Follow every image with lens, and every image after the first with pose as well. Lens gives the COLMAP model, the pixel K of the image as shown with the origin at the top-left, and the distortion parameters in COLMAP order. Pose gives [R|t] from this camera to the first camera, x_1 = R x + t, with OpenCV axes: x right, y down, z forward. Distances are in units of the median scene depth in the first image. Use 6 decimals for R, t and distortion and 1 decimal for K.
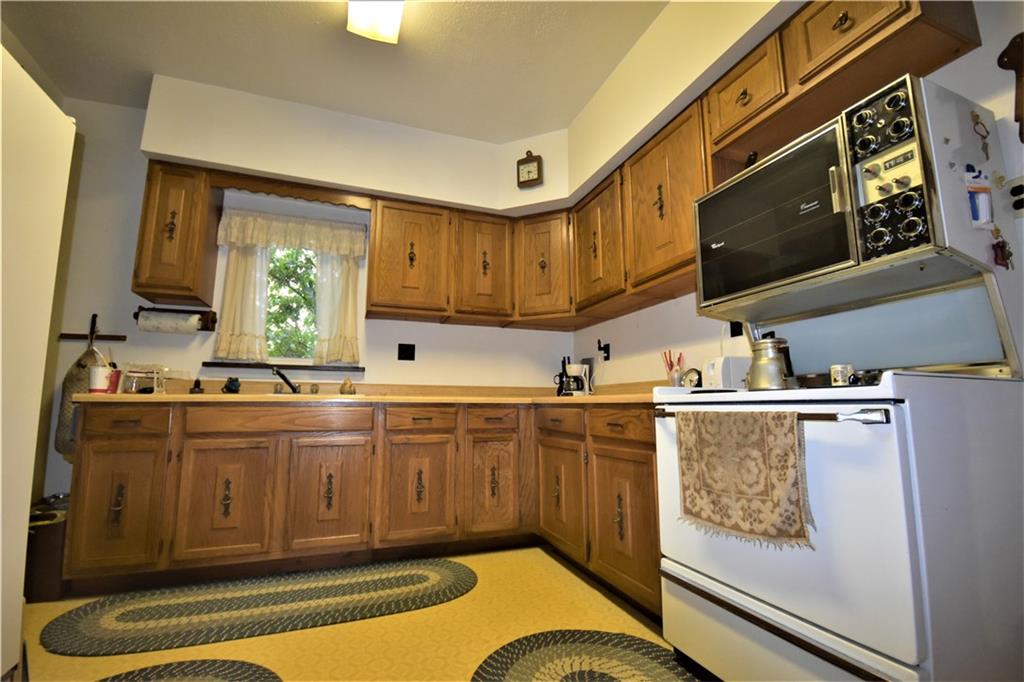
lens RADIAL K [[452.2, 0, 510.1], [0, 452.2, 344.7], [0, 0, 1]] dist [-0.000743, -0.000274]
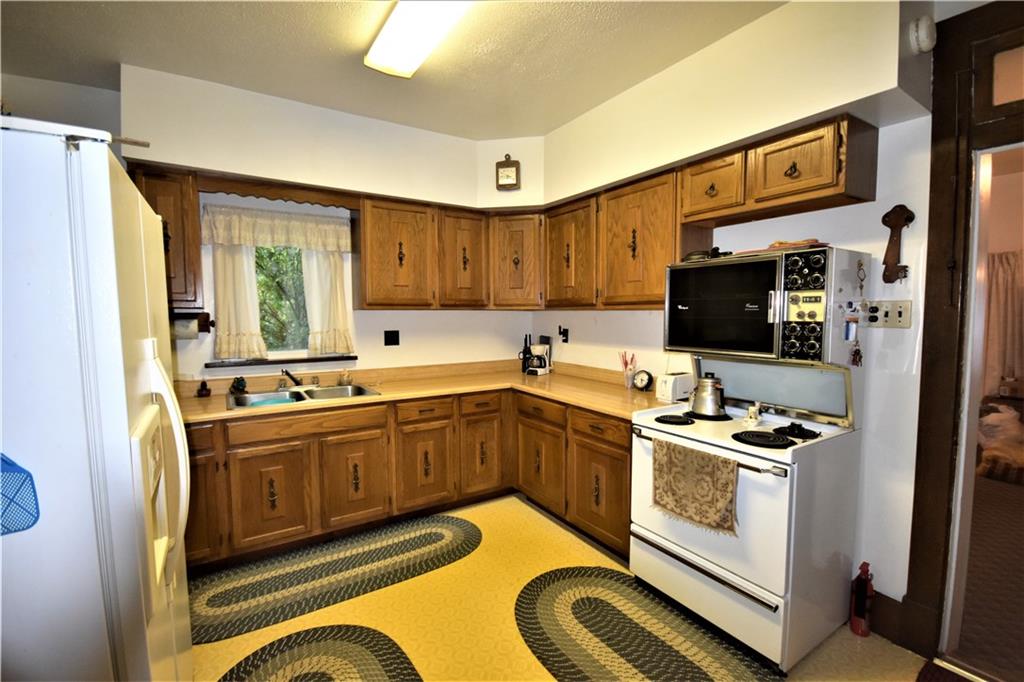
lens RADIAL K [[452.2, 0, 510.1], [0, 452.2, 344.7], [0, 0, 1]] dist [-0.000743, -0.000274]
pose [[0.976624, -0.018557, 0.214152, -0.235818], [-0.027479, 0.977314, 0.210006, -0.264397], [-0.213191, -0.210982, 0.953958, -0.144026]]
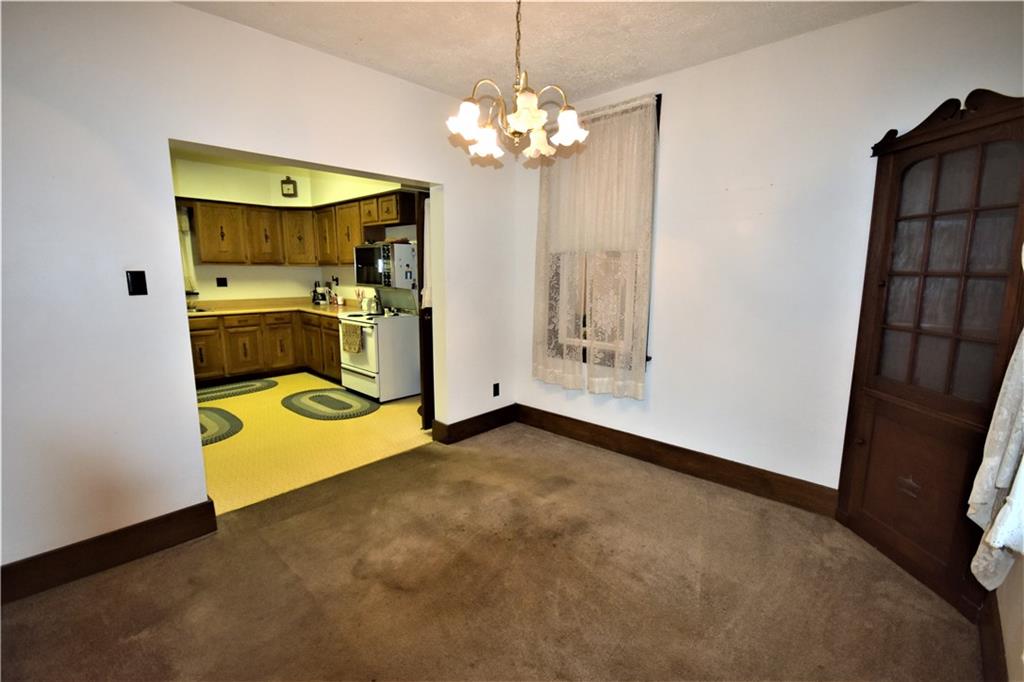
lens RADIAL K [[452.2, 0, 510.1], [0, 452.2, 344.7], [0, 0, 1]] dist [-0.000743, -0.000274]
pose [[0.894985, -0.069472, 0.440654, -0.009109], [-0.068286, 0.954823, 0.289225, -0.454803], [-0.440840, -0.288942, 0.849808, -1.488438]]
